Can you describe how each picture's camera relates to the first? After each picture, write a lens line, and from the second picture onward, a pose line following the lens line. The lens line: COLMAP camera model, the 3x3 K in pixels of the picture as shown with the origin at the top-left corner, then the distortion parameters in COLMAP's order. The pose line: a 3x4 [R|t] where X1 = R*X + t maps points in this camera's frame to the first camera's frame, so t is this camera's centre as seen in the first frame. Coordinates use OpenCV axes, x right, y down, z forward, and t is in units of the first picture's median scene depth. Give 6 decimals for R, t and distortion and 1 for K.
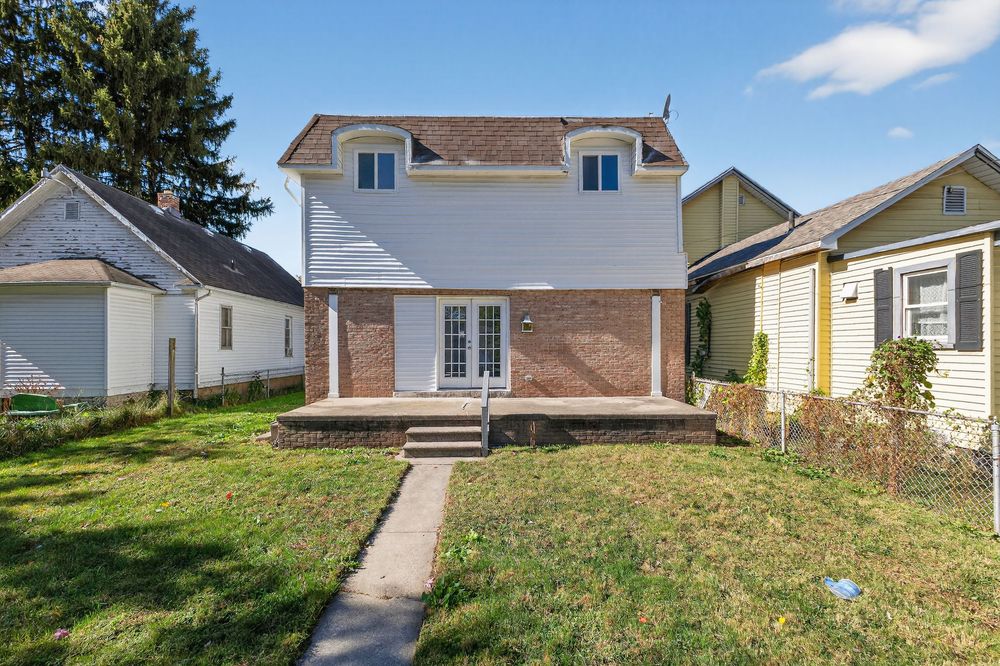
lens RADIAL K [[434.8, 0, 497.1], [0, 434.8, 340.4], [0, 0, 1]] dist [0.009367, -0.001590]
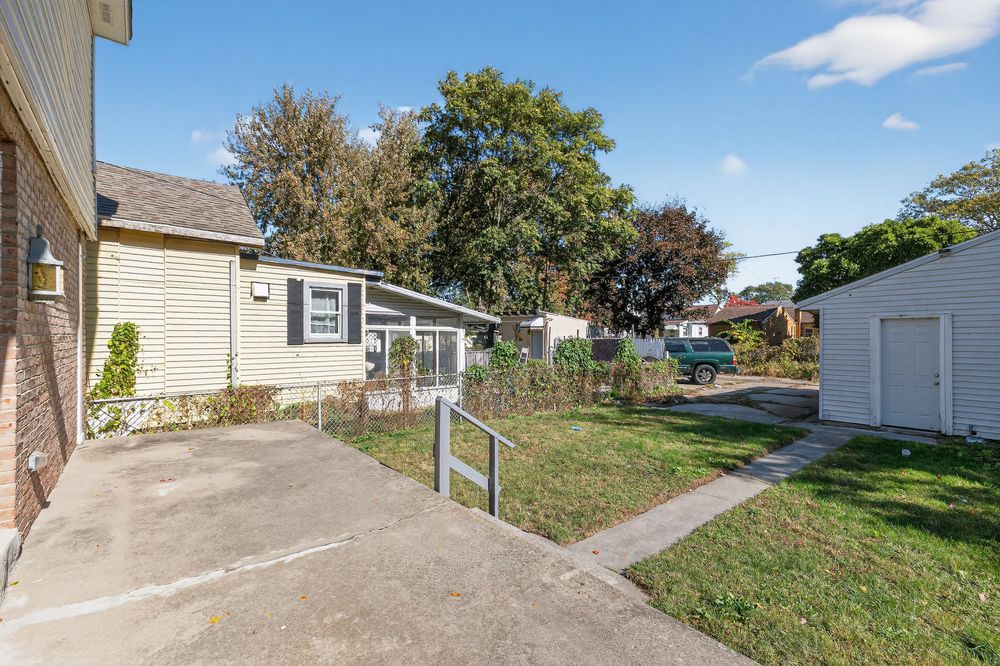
lens RADIAL K [[434.8, 0, 504.2], [0, 434.8, 340.4], [0, 0, 1]] dist [0.009367, -0.001590]
pose [[-0.618435, -0.004133, 0.785825, -0.342193], [-0.009319, 0.999954, -0.002074, 0.006624], [-0.785780, -0.008606, -0.618446, 0.948711]]
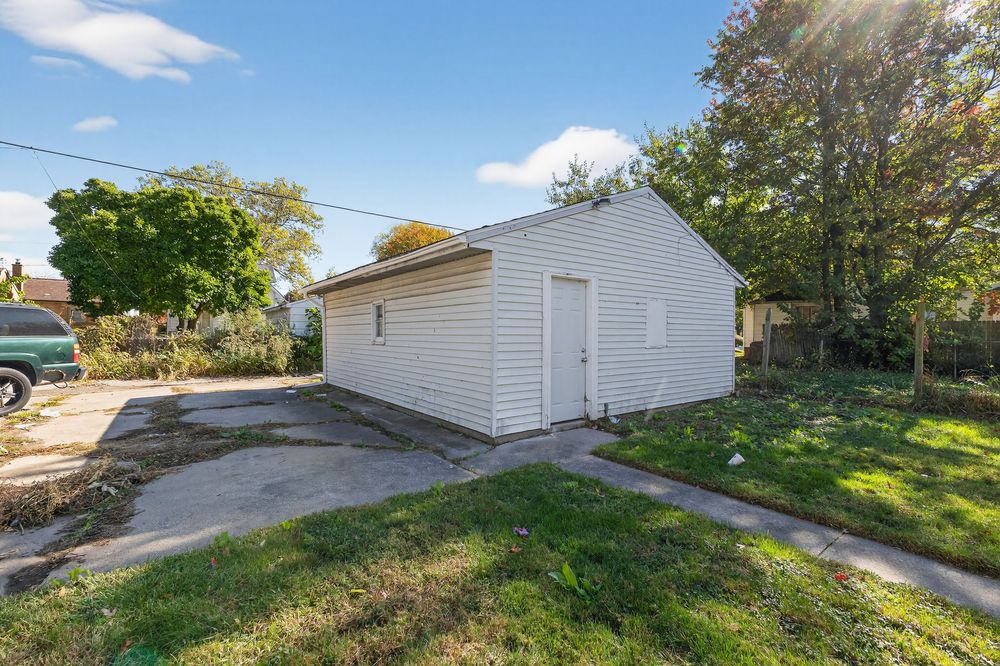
lens RADIAL K [[434.8, 0, 504.1], [0, 434.8, 333.1], [0, 0, 1]] dist [0.009367, -0.001590]
pose [[-0.821110, -0.004464, -0.570753, 0.294834], [-0.001266, 0.999981, -0.006001, 0.041001], [0.570769, -0.004205, -0.821100, 0.281292]]
